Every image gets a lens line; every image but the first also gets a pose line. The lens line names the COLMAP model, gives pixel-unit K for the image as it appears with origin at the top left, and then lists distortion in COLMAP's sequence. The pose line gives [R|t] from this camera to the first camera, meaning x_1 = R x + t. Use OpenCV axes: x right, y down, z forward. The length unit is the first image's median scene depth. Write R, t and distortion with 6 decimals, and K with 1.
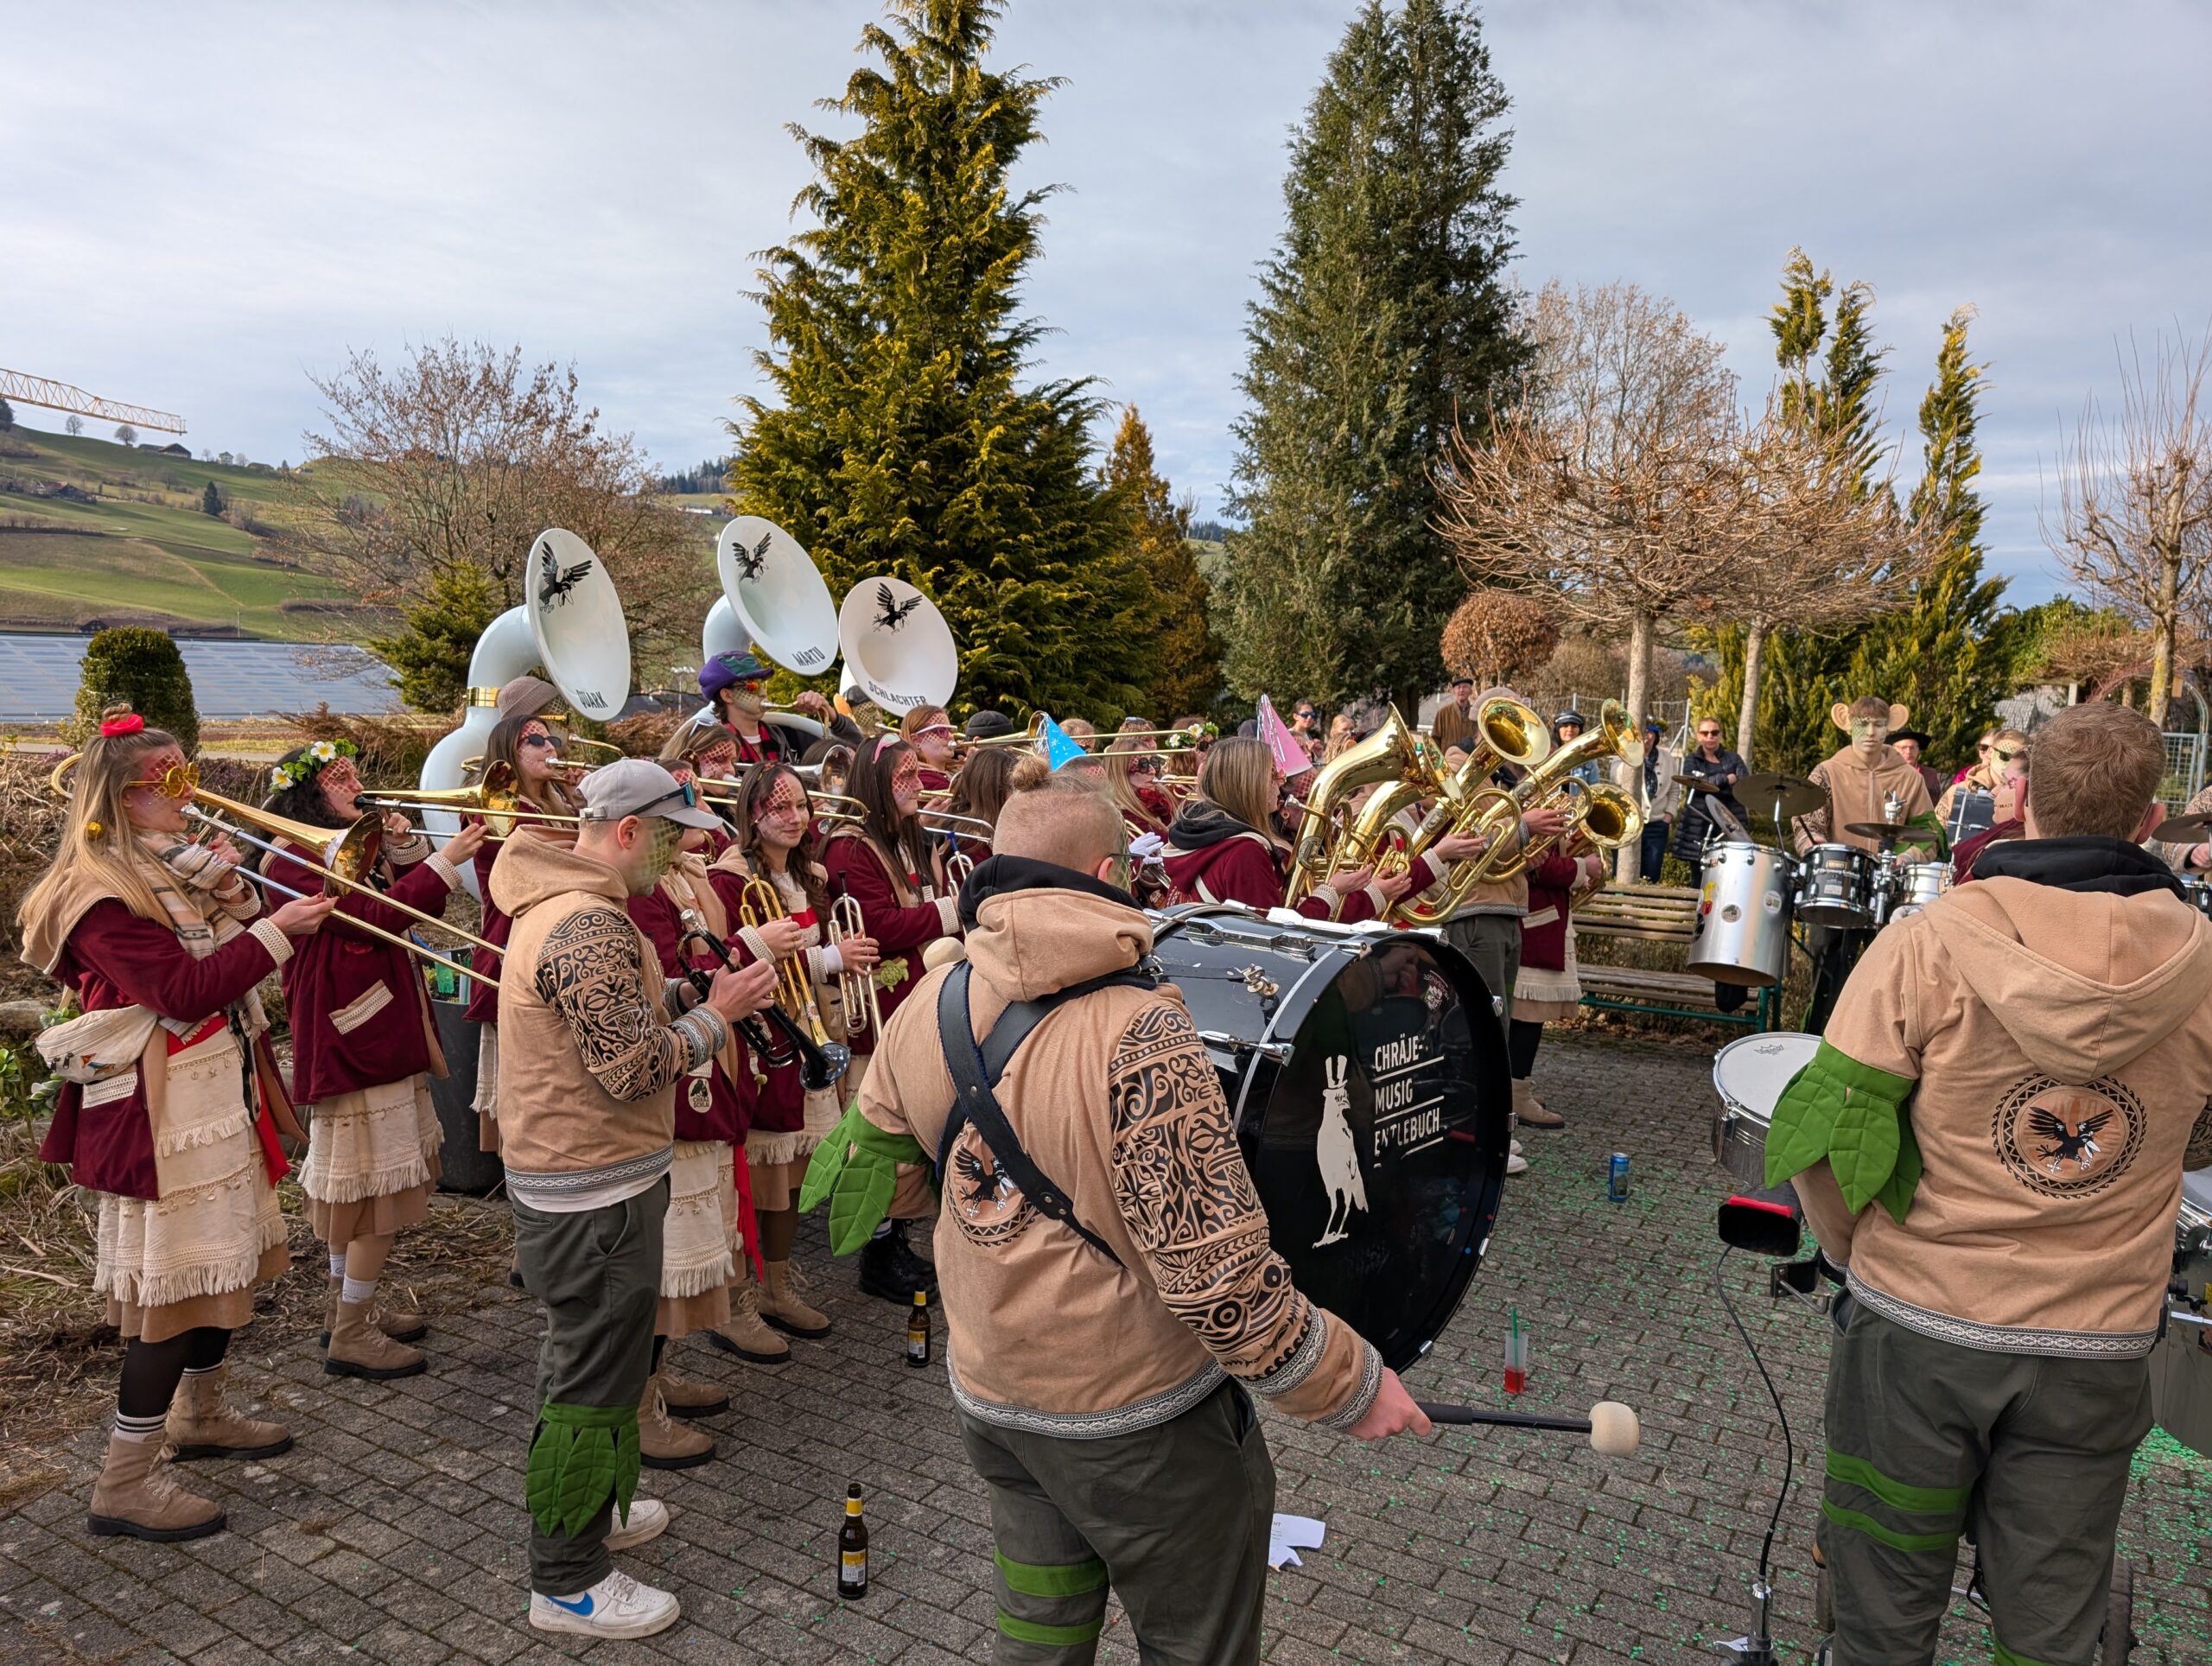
lens RADIAL K [[1553.0, 0, 1108.4], [0, 1553.0, 826.6], [0, 0, 1]] dist [-0.039003, -0.000848]
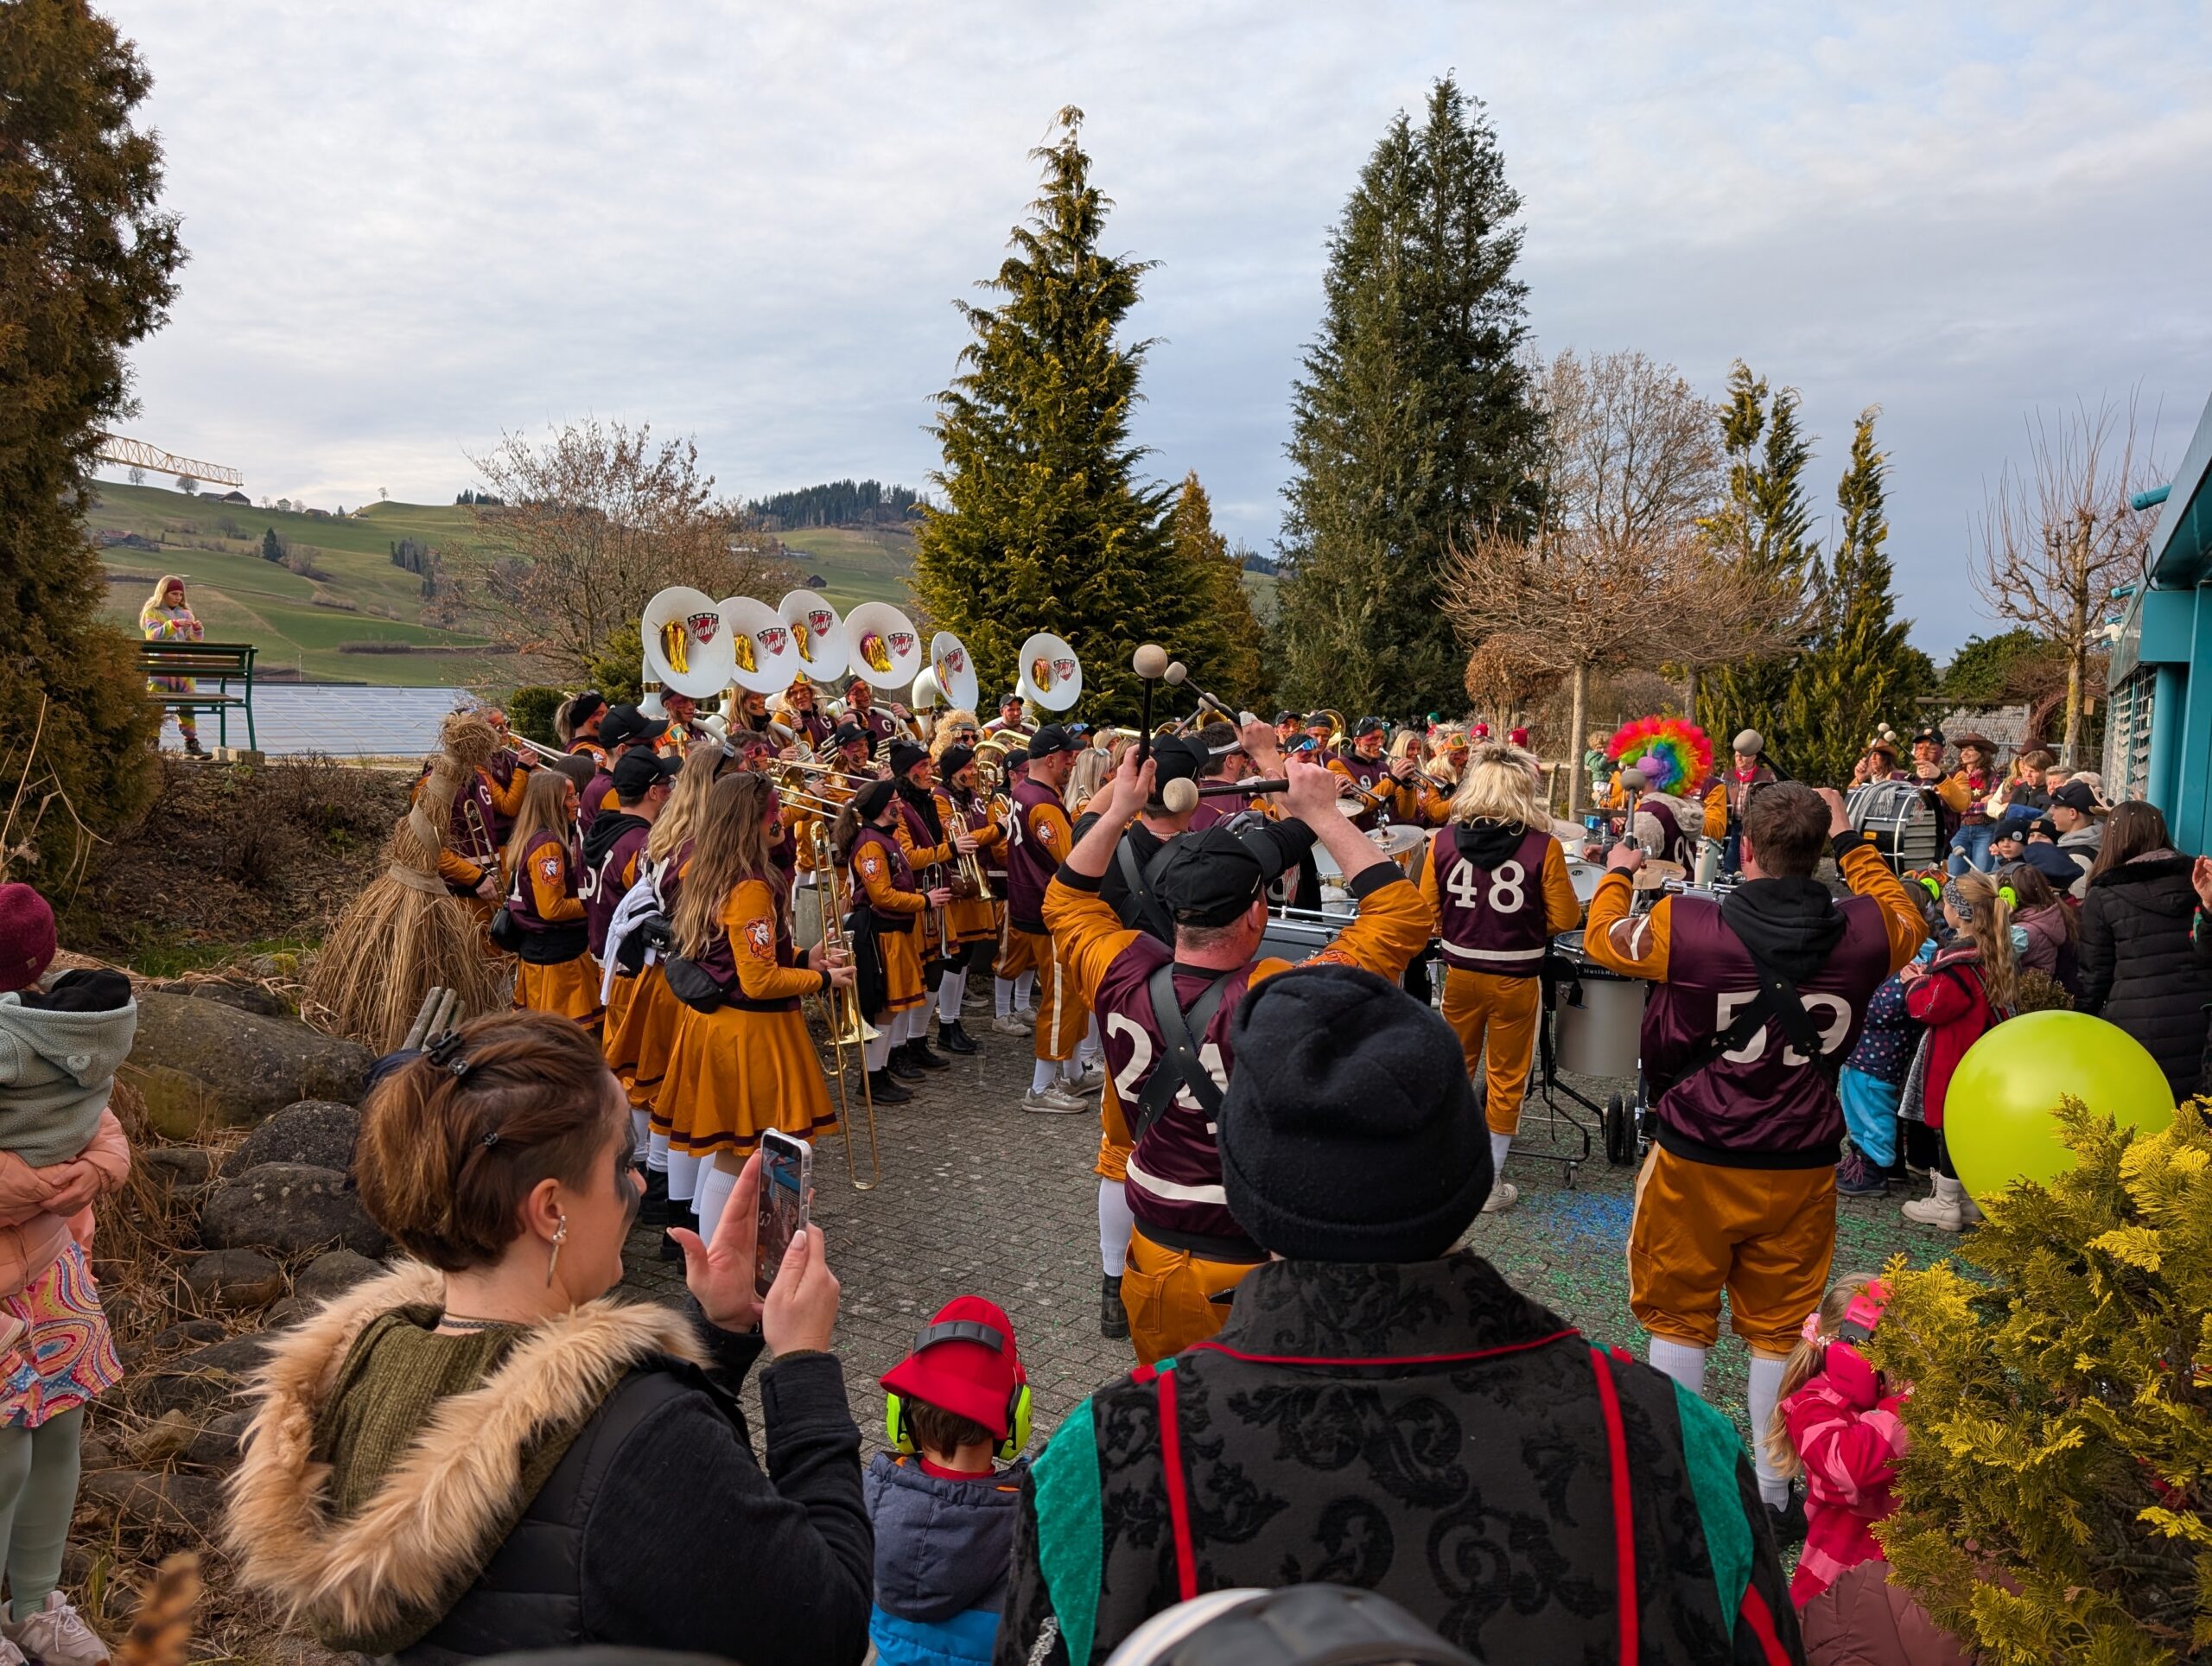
lens RADIAL K [[1553.0, 0, 1102.4], [0, 1553.0, 844.1], [0, 0, 1]] dist [-0.039003, -0.000848]
pose [[0.999418, -0.010544, -0.032430, -0.019669], [0.010252, 0.999906, -0.009159, 0.013871], [0.032523, 0.008821, 0.999432, -0.158365]]
